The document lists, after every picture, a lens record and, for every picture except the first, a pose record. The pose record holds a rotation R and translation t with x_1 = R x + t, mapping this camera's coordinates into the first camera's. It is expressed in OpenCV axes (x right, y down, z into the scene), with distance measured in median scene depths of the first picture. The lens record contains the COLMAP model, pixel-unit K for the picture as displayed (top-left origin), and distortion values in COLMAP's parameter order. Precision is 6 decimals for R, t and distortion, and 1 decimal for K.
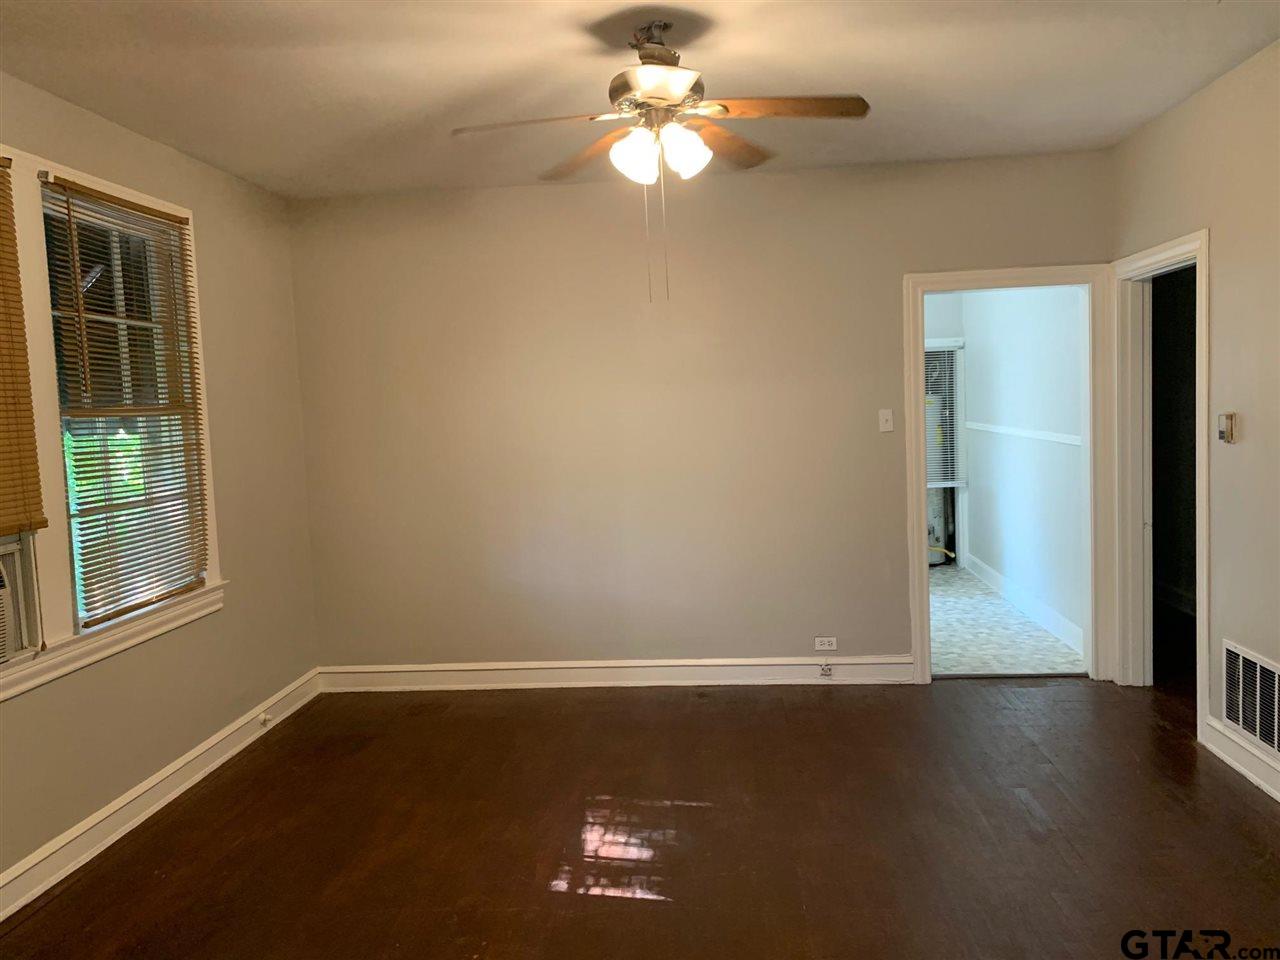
lens RADIAL K [[972.3, 0, 640.0], [0, 972.3, 480.0], [0, 0, 1]] dist [-0.005163, -0.008153]
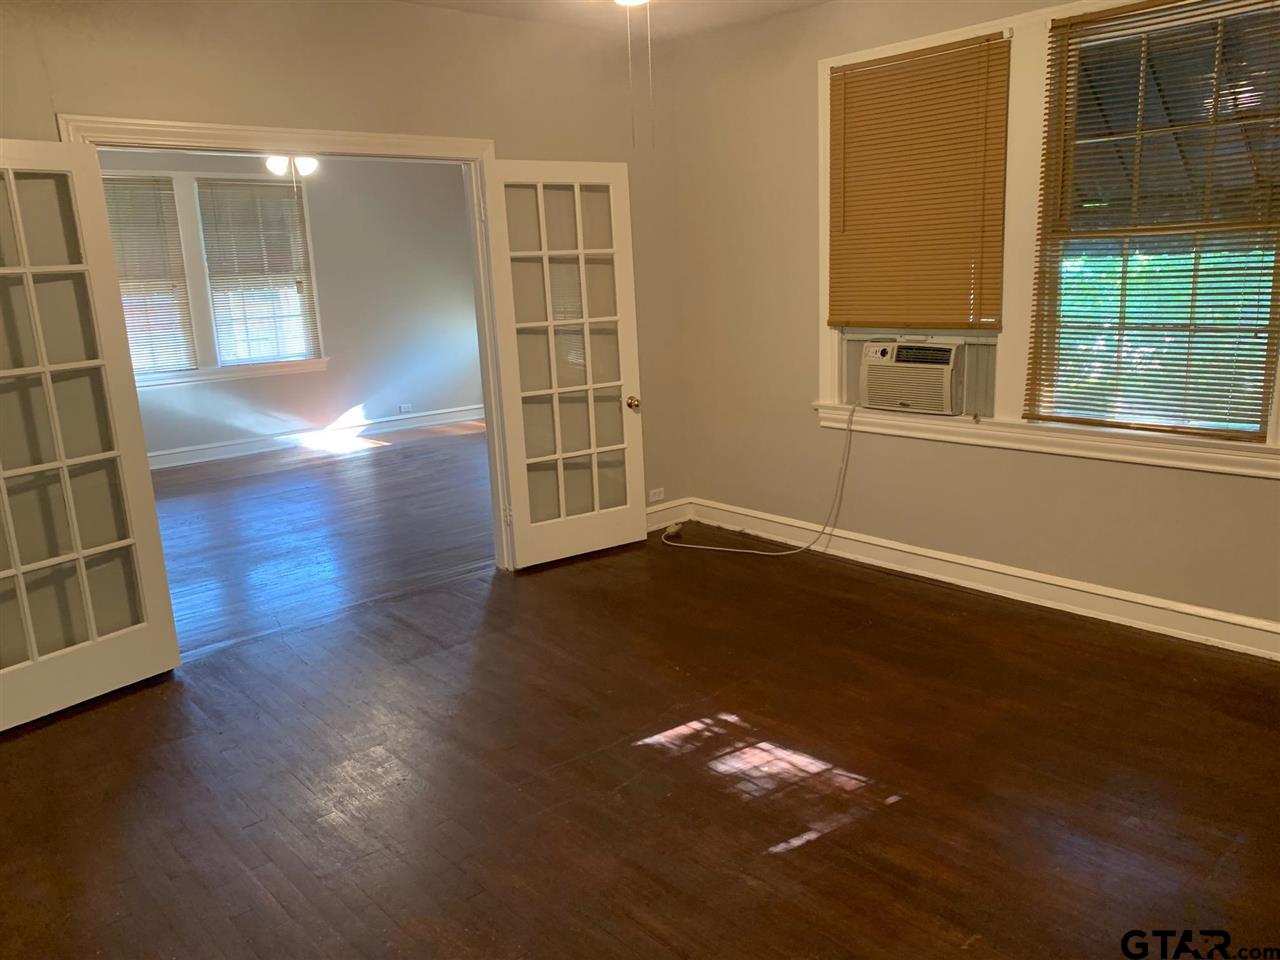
lens RADIAL K [[972.3, 0, 640.0], [0, 972.3, 480.0], [0, 0, 1]] dist [-0.005163, -0.008153]
pose [[-0.685301, 0.229342, -0.691205, 0.614397], [0.018393, 0.954267, 0.298390, -0.145808], [0.728027, 0.191774, -0.658178, 1.450522]]
